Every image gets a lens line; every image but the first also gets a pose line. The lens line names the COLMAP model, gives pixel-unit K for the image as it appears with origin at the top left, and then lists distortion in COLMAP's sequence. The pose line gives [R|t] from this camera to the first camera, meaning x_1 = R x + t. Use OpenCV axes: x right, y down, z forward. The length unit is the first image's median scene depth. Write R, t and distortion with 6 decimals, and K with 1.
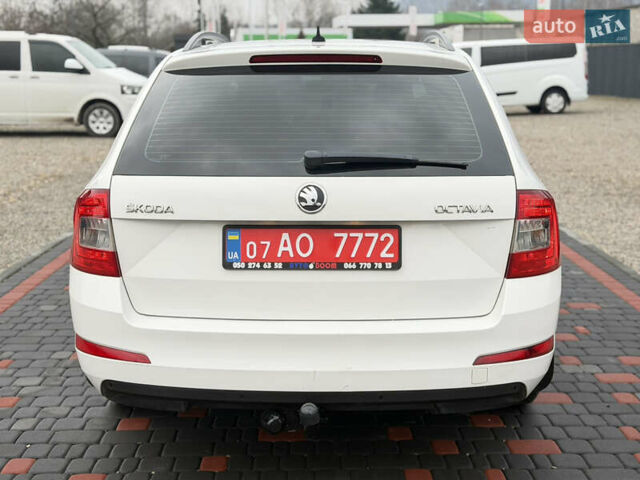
lens RADIAL K [[902.9, 0, 320.0], [0, 902.9, 240.0], [0, 0, 1]] dist [0.136525, -0.092237]
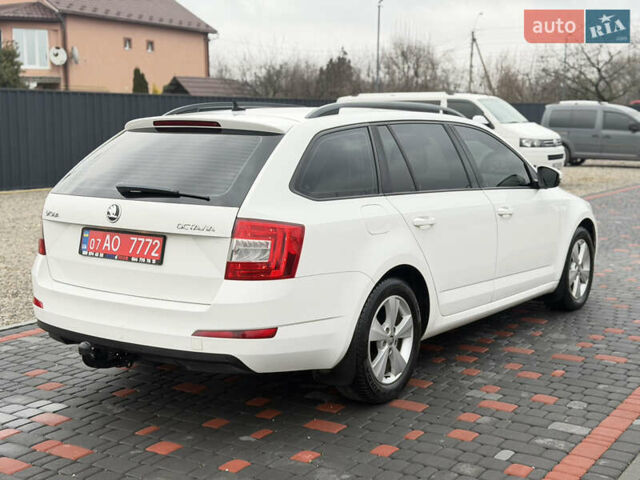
lens RADIAL K [[902.9, 0, 320.0], [0, 902.9, 240.0], [0, 0, 1]] dist [0.136525, -0.092237]
pose [[0.836840, 0.079339, -0.541668, 1.106174], [-0.109360, 0.993727, -0.023400, -0.001843], [0.536413, 0.078819, 0.840267, -0.113858]]
